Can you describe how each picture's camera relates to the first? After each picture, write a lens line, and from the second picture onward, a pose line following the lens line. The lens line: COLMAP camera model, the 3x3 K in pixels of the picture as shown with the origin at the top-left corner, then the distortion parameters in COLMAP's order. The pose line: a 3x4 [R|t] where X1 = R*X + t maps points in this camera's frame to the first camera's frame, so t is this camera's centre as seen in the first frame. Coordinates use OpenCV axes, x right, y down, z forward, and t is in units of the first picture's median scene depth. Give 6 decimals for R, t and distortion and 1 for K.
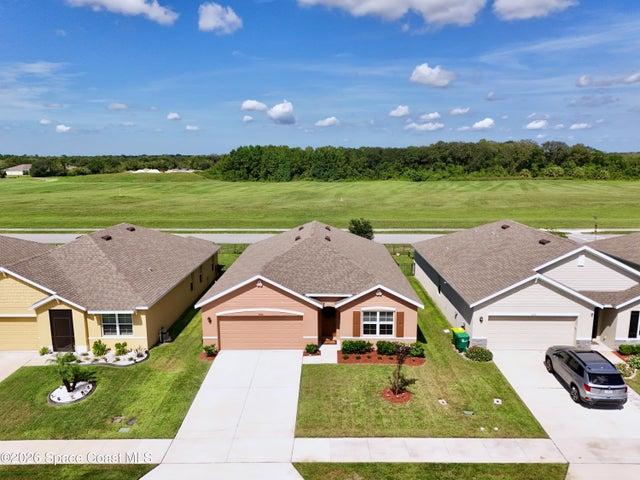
lens RADIAL K [[471.1, 0, 321.4], [0, 471.1, 245.3], [0, 0, 1]] dist [0.073879, -0.071424]
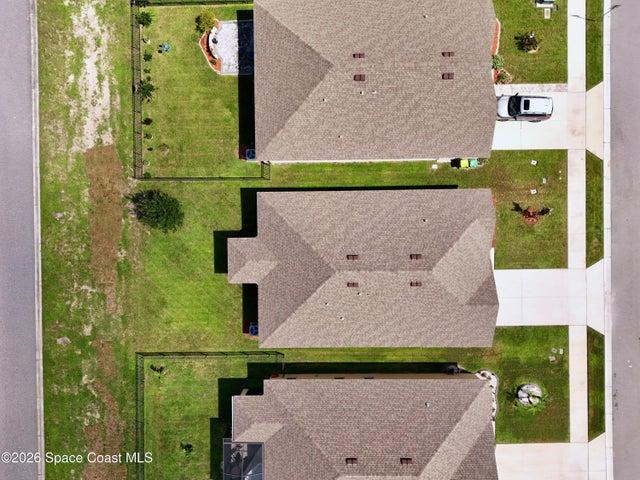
lens RADIAL K [[471.1, 0, 305.1], [0, 471.1, 247.1], [0, 0, 1]] dist [0.073879, -0.071424]
pose [[-0.024126, -0.999672, -0.008597, 0.017381], [0.198140, -0.013210, 0.980085, -0.385396], [-0.979877, 0.021942, 0.198394, 0.346231]]
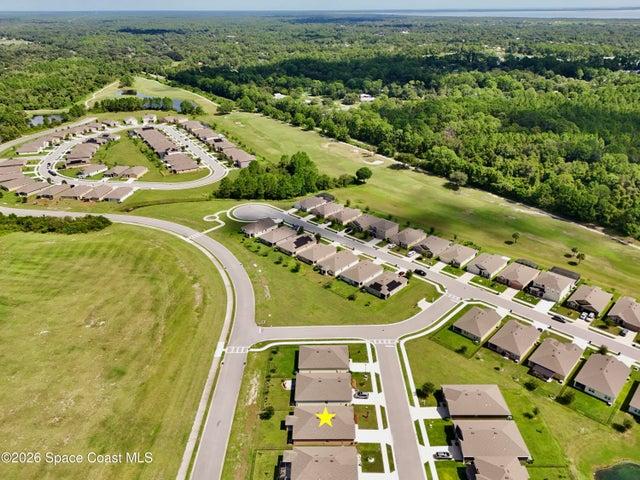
lens RADIAL K [[471.1, 0, 322.1], [0, 471.1, 244.0], [0, 0, 1]] dist [0.073879, -0.071424]
pose [[-0.015512, -0.440371, 0.897682, -1.122002], [0.187656, 0.880554, 0.435212, -1.148518], [-0.982112, 0.175206, 0.068980, 0.169137]]
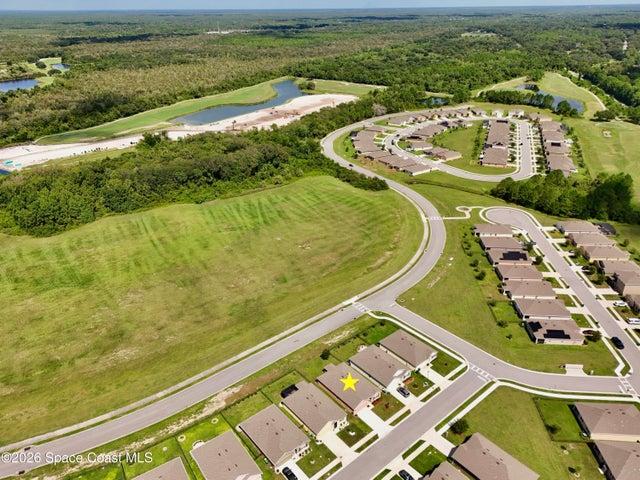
lens RADIAL K [[471.1, 0, 322.0], [0, 471.1, 244.3], [0, 0, 1]] dist [0.073879, -0.071424]
pose [[0.754482, -0.294546, 0.586514, -0.909971], [0.122332, 0.941092, 0.315247, -0.983953], [-0.644819, -0.166099, 0.746070, -0.734487]]
